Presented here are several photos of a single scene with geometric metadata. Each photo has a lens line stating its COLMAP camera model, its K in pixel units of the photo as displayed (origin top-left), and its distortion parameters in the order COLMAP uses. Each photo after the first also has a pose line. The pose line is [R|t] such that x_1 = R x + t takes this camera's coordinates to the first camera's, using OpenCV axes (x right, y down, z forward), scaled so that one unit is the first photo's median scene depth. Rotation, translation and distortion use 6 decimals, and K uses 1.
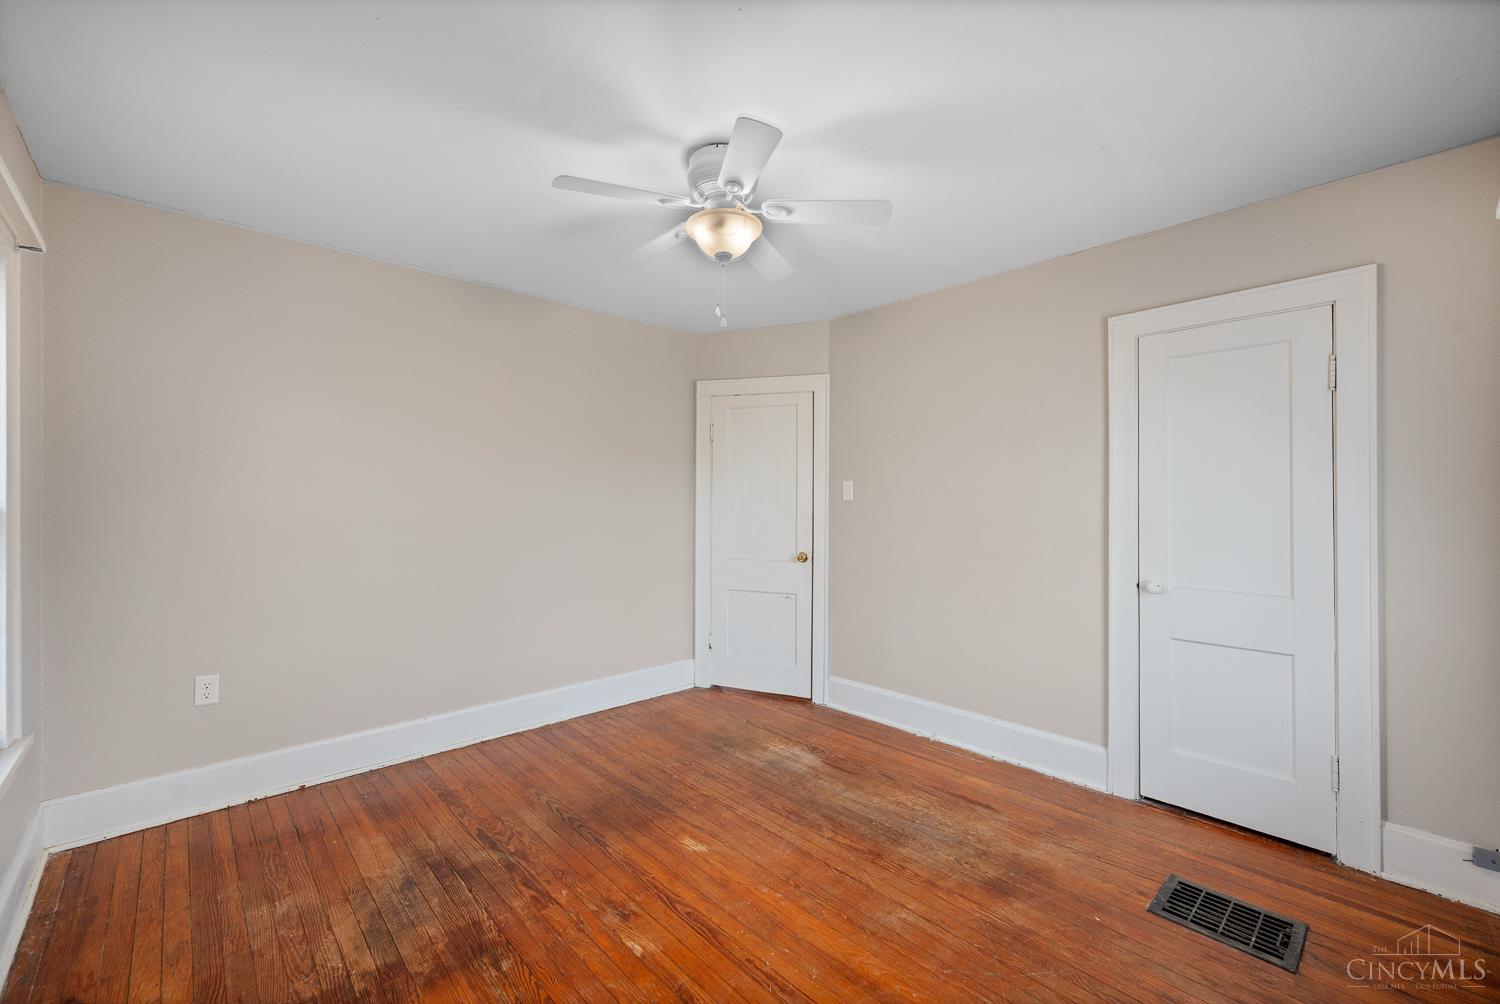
lens RADIAL K [[591.7, 0, 750.0], [0, 591.7, 502.0], [0, 0, 1]] dist [0.000102, 0.000064]
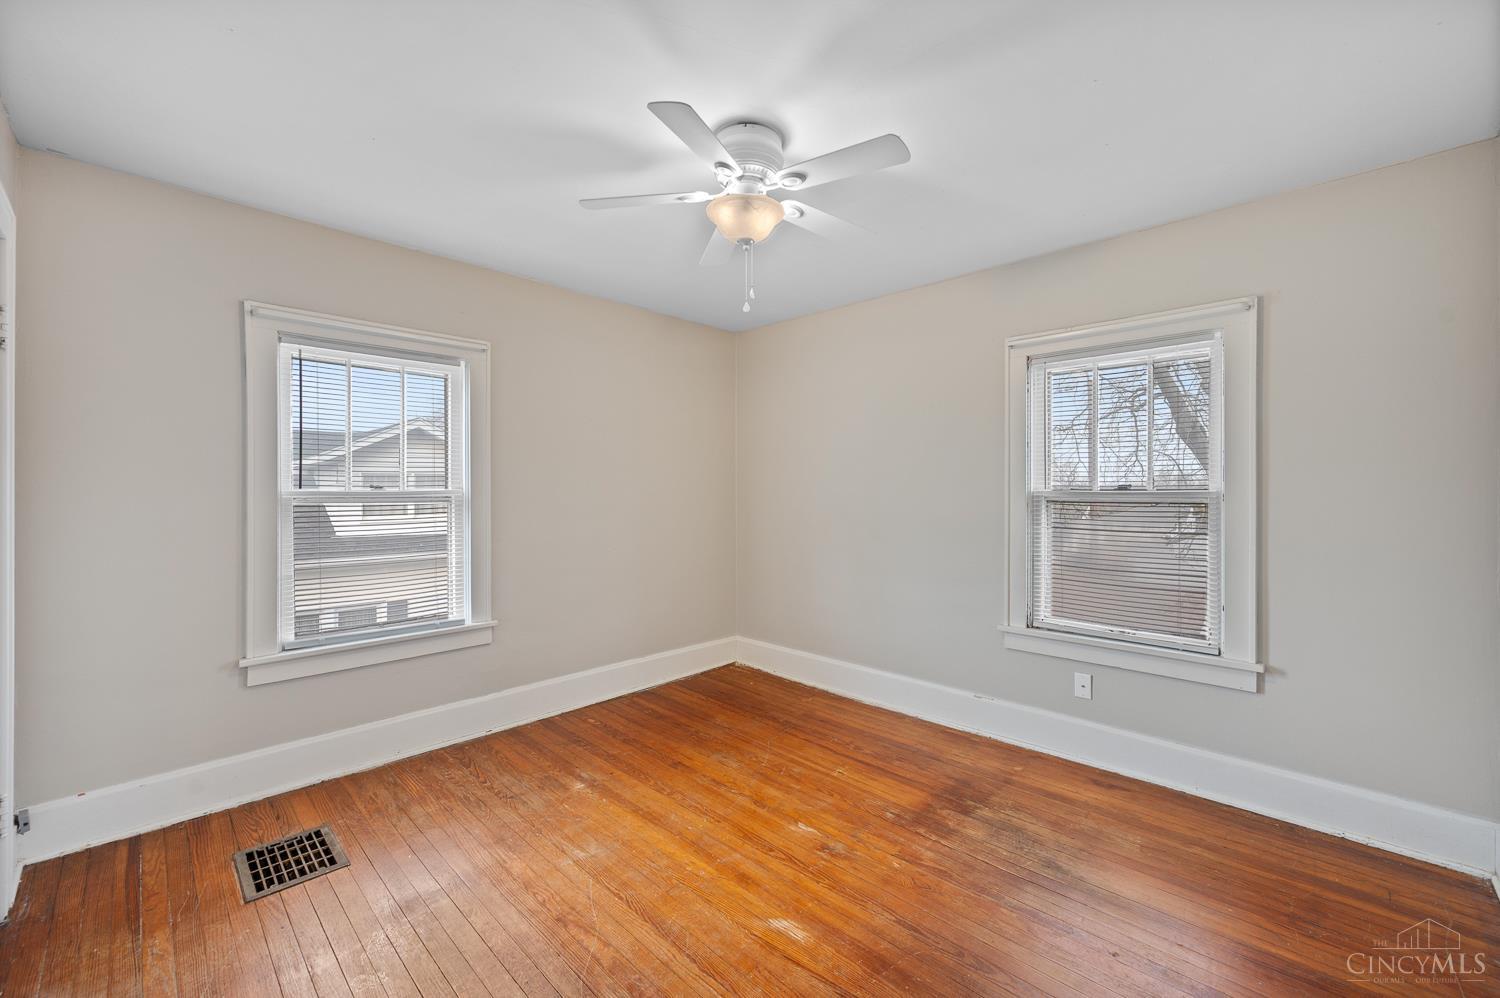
lens RADIAL K [[591.7, 0, 750.0], [0, 591.7, 499.0], [0, 0, 1]] dist [0.000102, 0.000064]
pose [[-0.998816, -0.003419, -0.048527, -0.004889], [-0.003903, 0.999944, 0.009869, 0.008439], [0.048490, 0.010046, -0.998773, 2.053165]]
